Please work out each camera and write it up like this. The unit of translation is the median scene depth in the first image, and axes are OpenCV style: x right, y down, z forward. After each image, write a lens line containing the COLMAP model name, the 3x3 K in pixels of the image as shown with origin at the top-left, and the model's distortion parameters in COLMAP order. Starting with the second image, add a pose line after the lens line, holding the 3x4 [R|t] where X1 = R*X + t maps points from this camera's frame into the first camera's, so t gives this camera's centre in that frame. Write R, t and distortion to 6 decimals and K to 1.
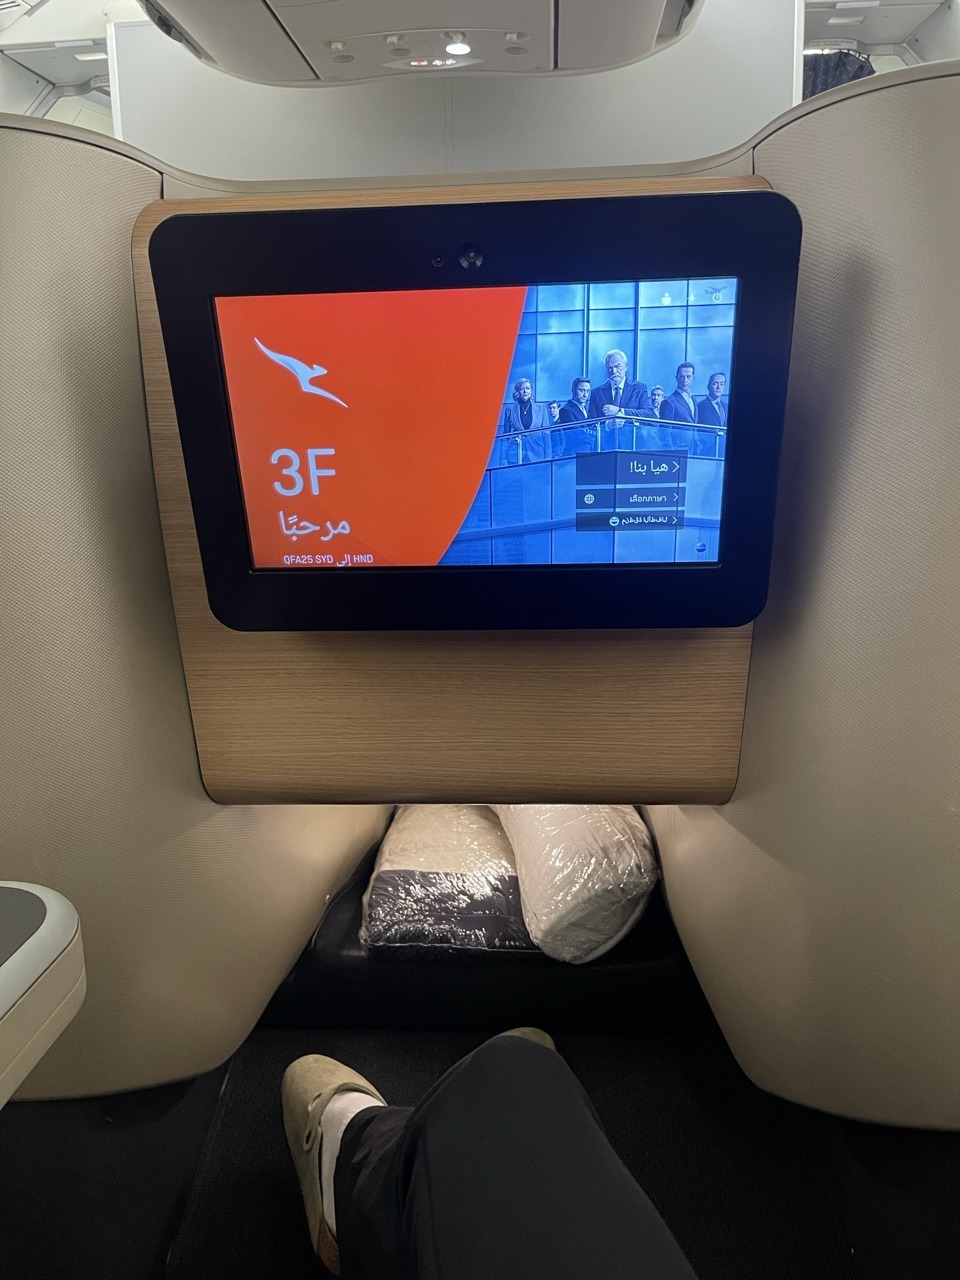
lens RADIAL K [[980.3, 0, 480.0], [0, 980.3, 640.0], [0, 0, 1]] dist [0.045568, -0.082186]
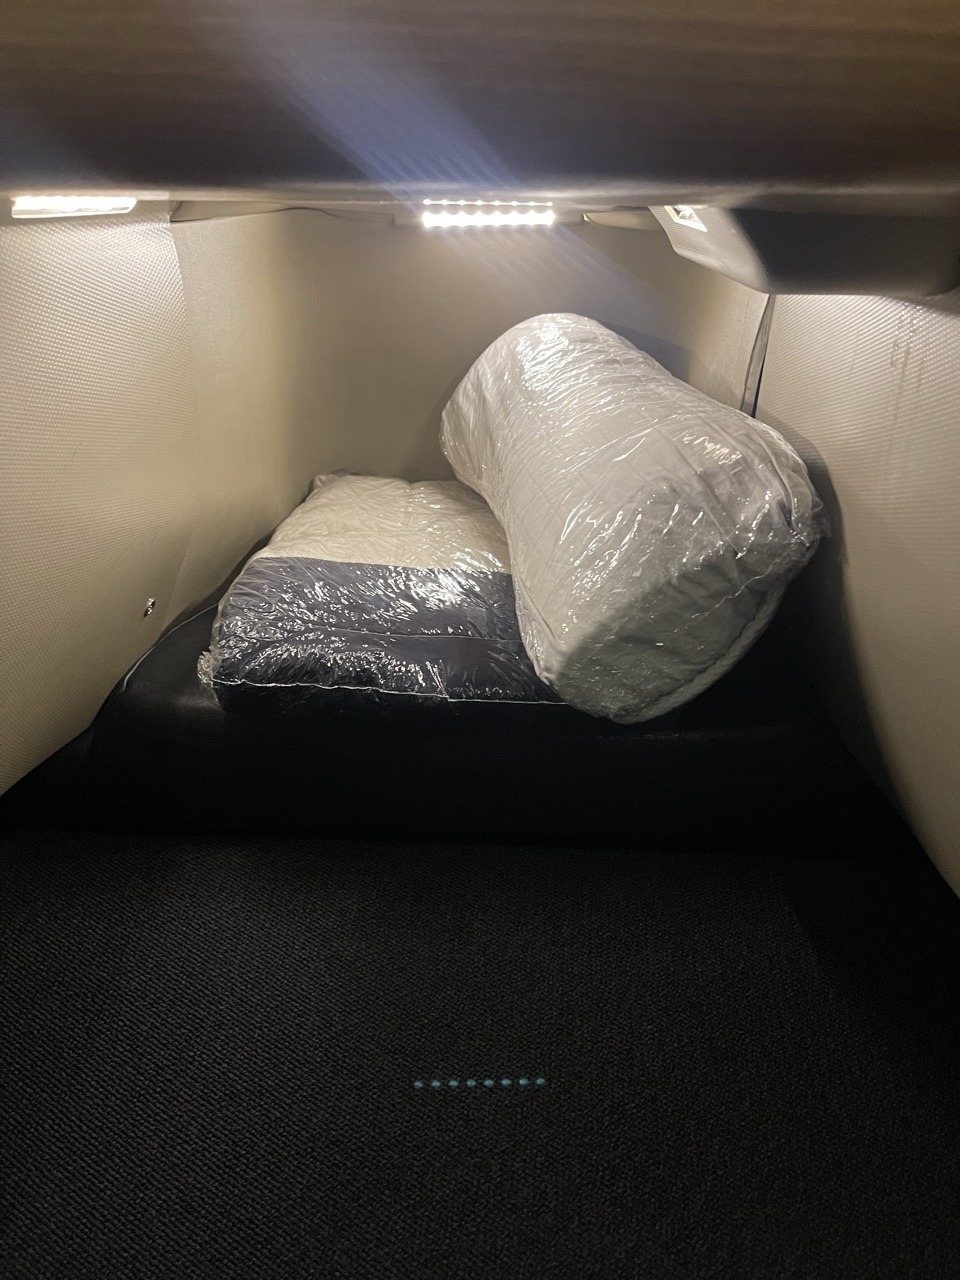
lens RADIAL K [[980.8, 0, 480.0], [0, 980.8, 640.0], [0, 0, 1]] dist [-0.129750, 0.000205]
pose [[0.999825, 0.015557, 0.010367, 0.017993], [-0.017275, 0.980802, 0.194241, 0.185022], [-0.007146, -0.194386, 0.980899, 0.504189]]
